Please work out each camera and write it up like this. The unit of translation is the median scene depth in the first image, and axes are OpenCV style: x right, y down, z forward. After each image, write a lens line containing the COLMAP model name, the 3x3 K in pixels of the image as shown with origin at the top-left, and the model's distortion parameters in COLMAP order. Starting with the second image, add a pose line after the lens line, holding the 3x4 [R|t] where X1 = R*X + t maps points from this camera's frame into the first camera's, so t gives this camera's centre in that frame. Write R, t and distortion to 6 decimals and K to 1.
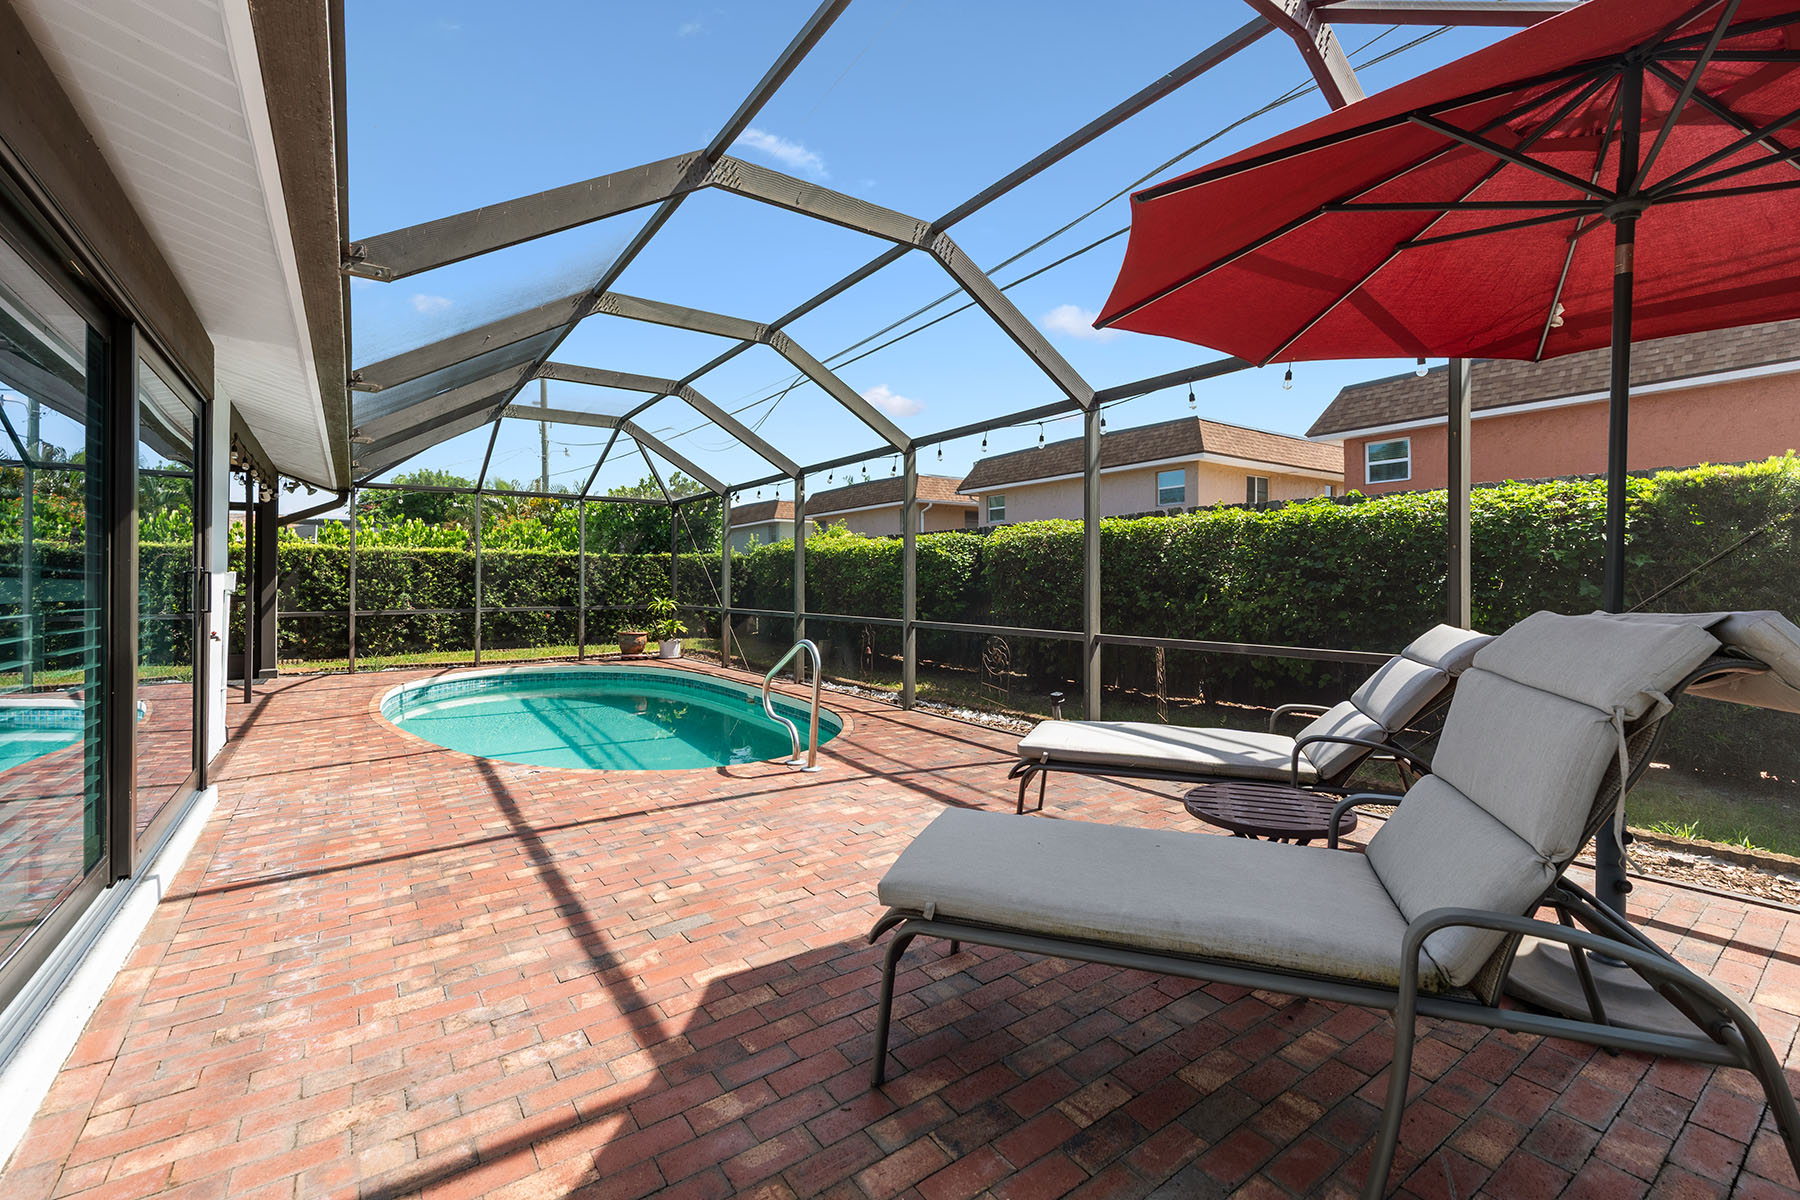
lens RADIAL K [[779.0, 0, 900.6], [0, 779.0, 569.0], [0, 0, 1]] dist [0.013951, -0.000448]
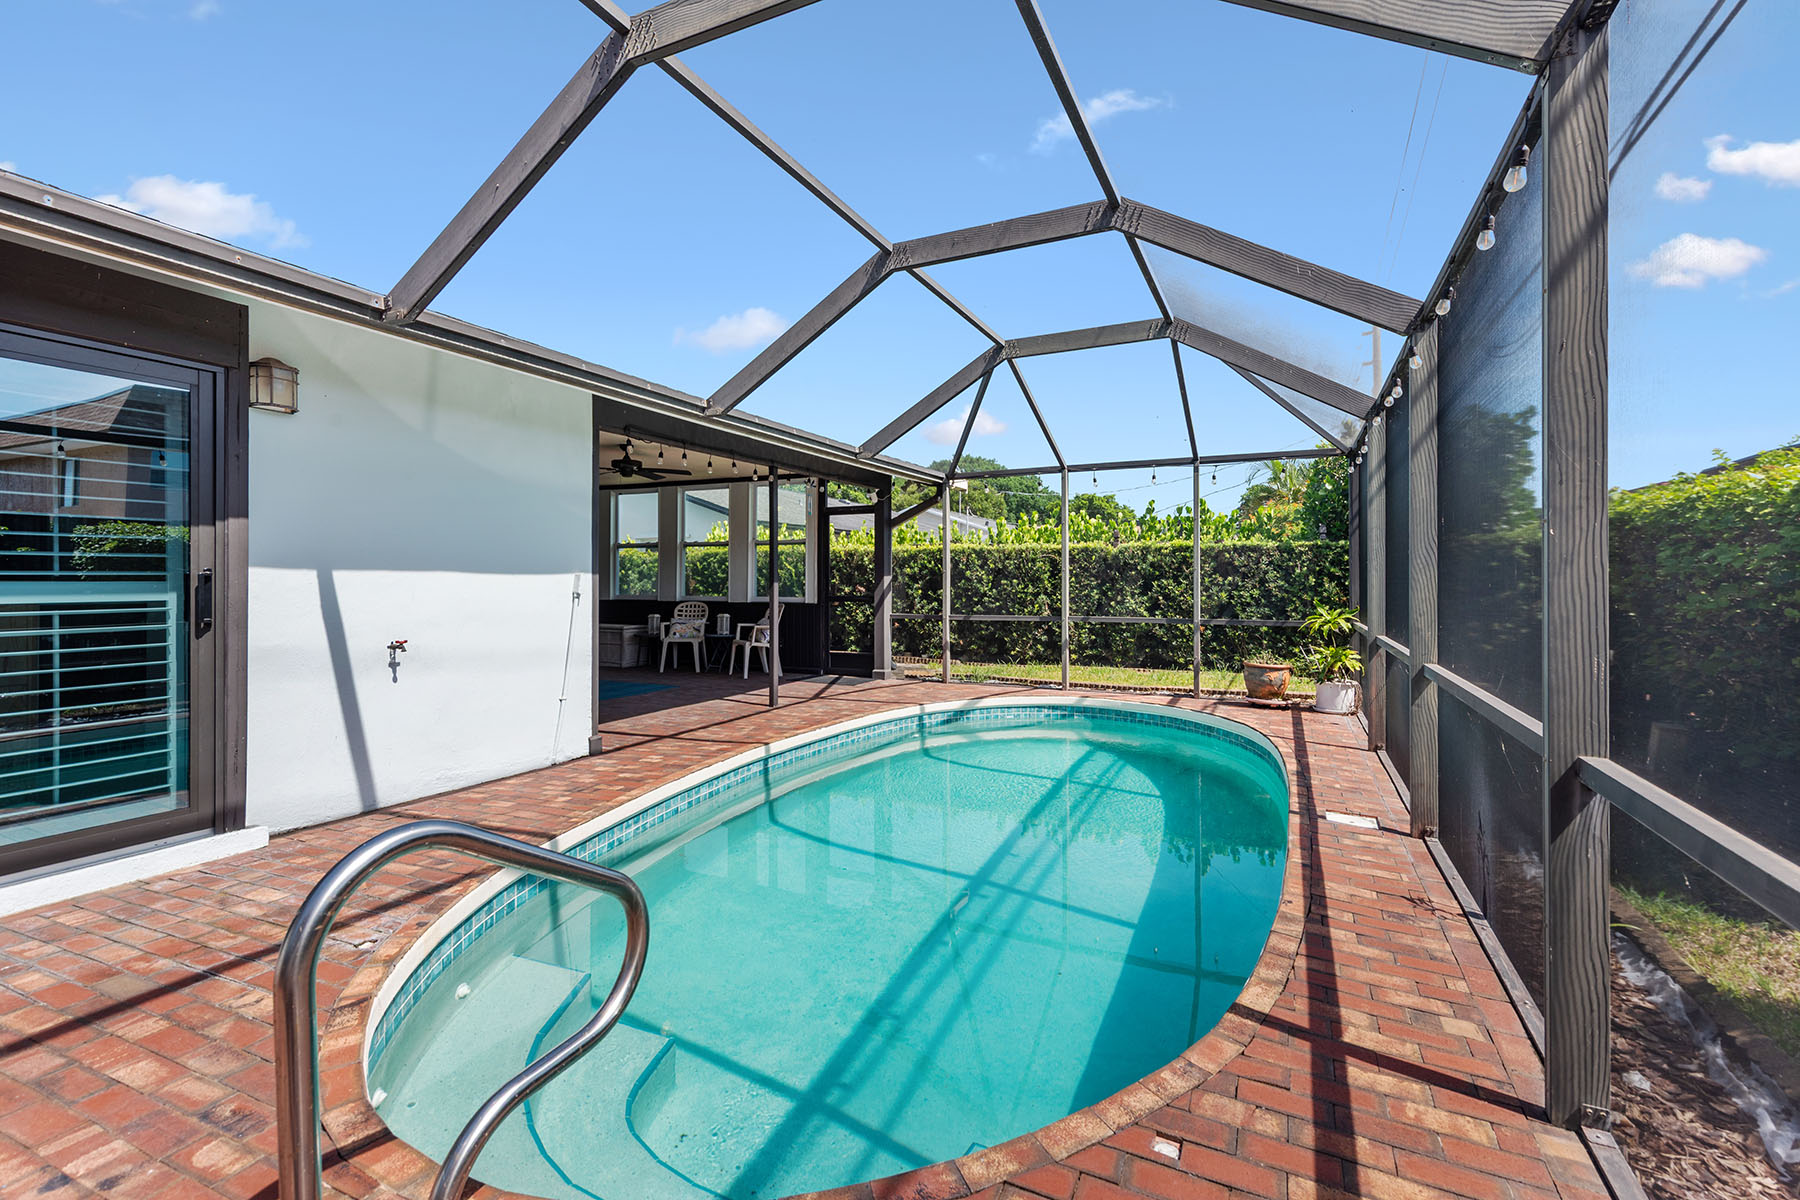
lens RADIAL K [[796.8, 0, 902.8], [0, 796.8, 584.6], [0, 0, 1]] dist [0.020071, -0.006984]
pose [[0.487049, 0.004256, -0.873364, 0.078019], [0.014727, 0.999806, 0.013085, 0.004586], [0.873250, -0.019236, 0.486892, 0.425123]]
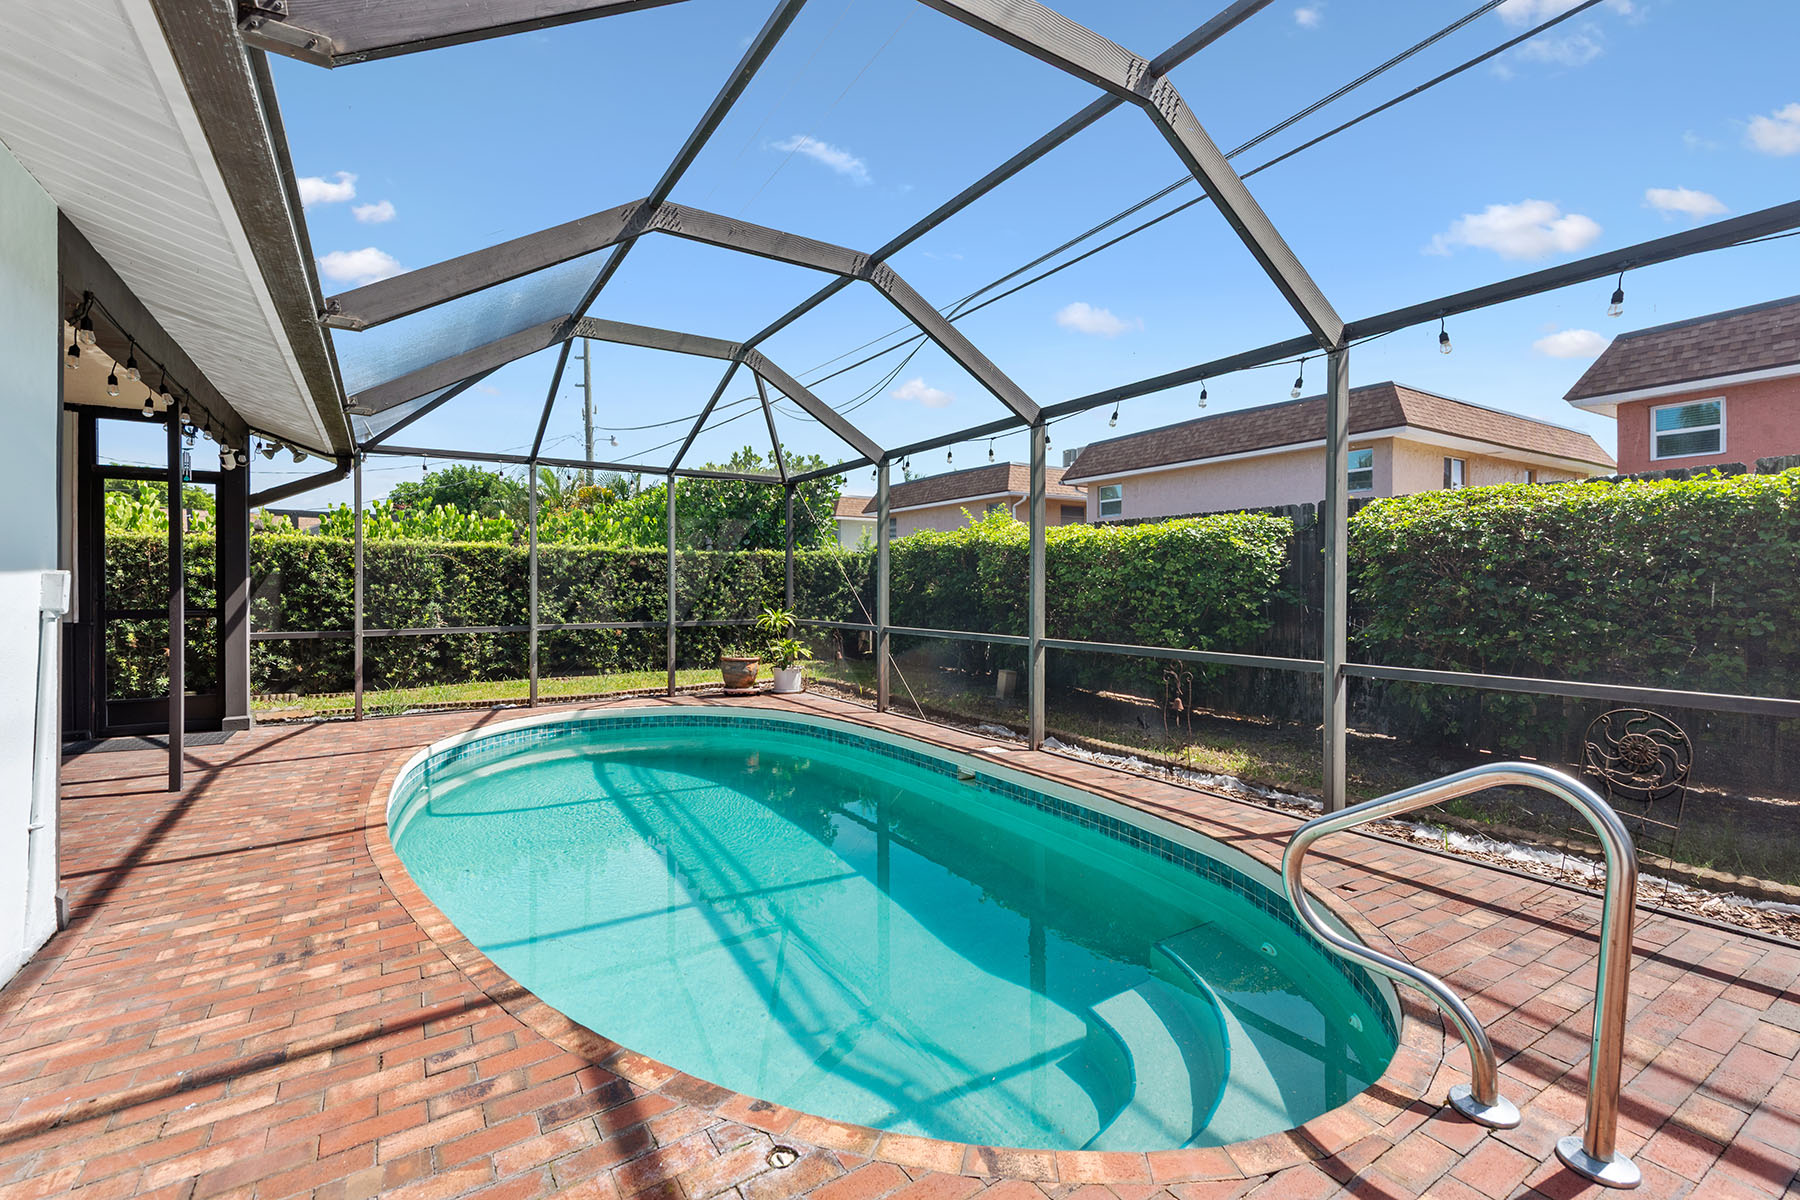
lens RADIAL K [[796.8, 0, 902.8], [0, 796.8, 584.6], [0, 0, 1]] dist [0.020071, -0.006984]
pose [[0.999195, 0.000616, -0.040116, -0.160869], [0.000006, 0.999880, 0.015491, 0.001956], [0.040121, -0.015479, 0.999075, 0.263278]]
